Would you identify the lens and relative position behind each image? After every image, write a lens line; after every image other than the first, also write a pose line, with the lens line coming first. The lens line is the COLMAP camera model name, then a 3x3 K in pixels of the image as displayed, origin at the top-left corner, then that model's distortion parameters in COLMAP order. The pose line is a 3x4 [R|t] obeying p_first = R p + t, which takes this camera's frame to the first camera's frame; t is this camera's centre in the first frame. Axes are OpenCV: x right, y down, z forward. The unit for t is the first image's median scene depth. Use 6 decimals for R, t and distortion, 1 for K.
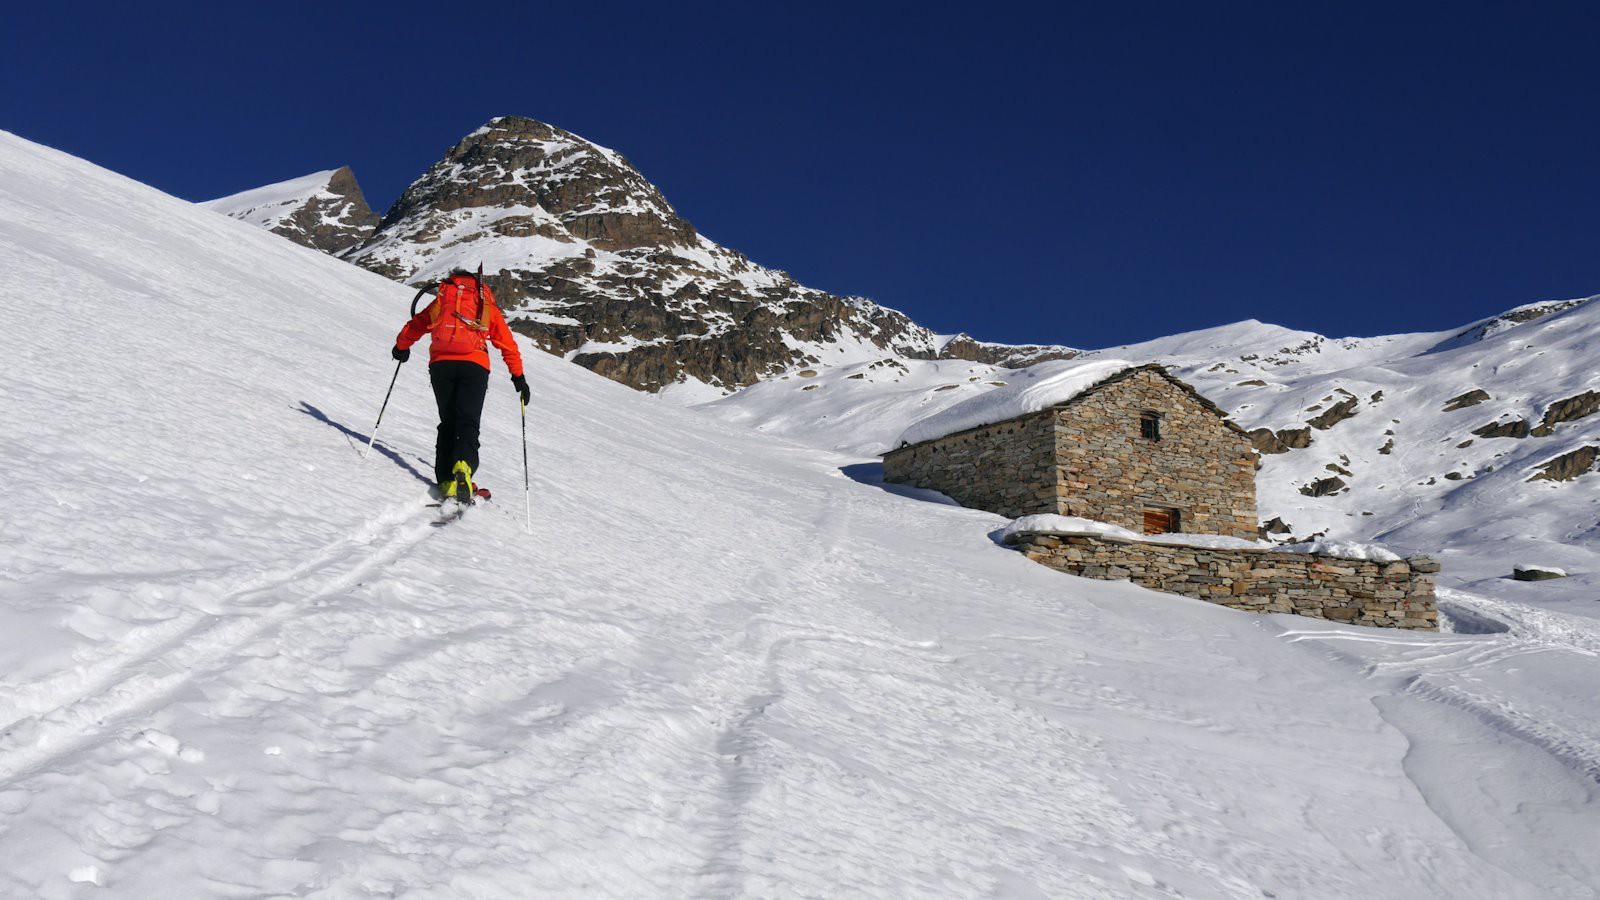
lens RADIAL K [[1652.1, 0, 797.8], [0, 1652.1, 447.1], [0, 0, 1]] dist [0.018612, 0.000000]
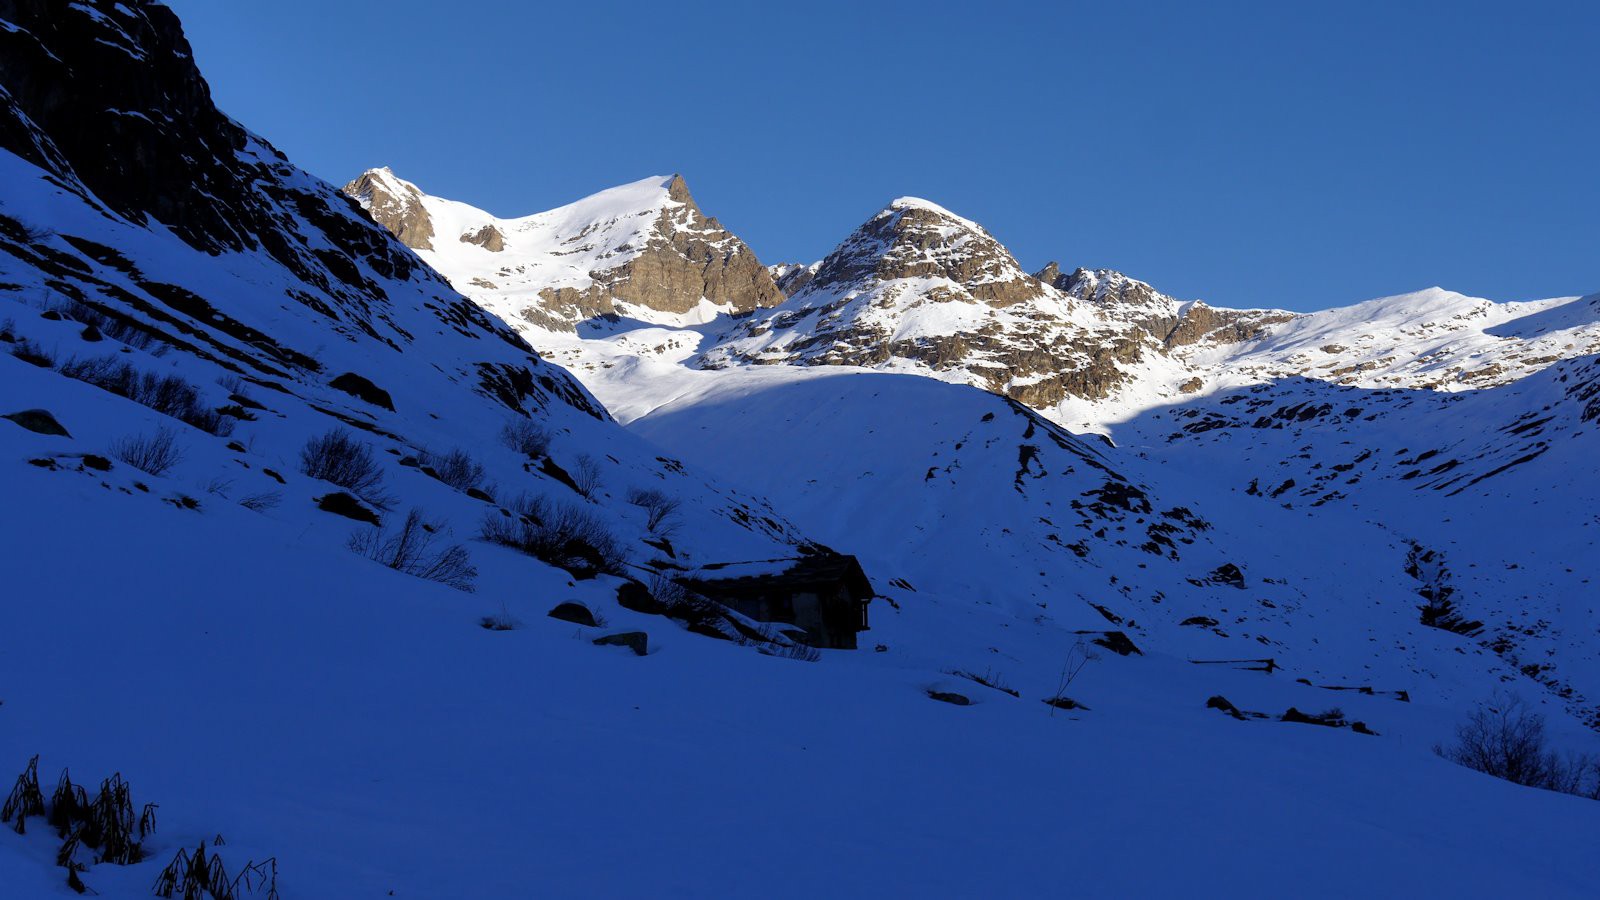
lens RADIAL K [[2391.1, 0, 801.2], [0, 2391.1, 454.0], [0, 0, 1]] dist [0.007884, 0.000000]
pose [[0.998731, -0.029607, -0.040742, -0.214048], [0.031918, 0.997846, 0.057310, -0.115564], [0.038957, -0.058538, 0.997525, -1.334113]]
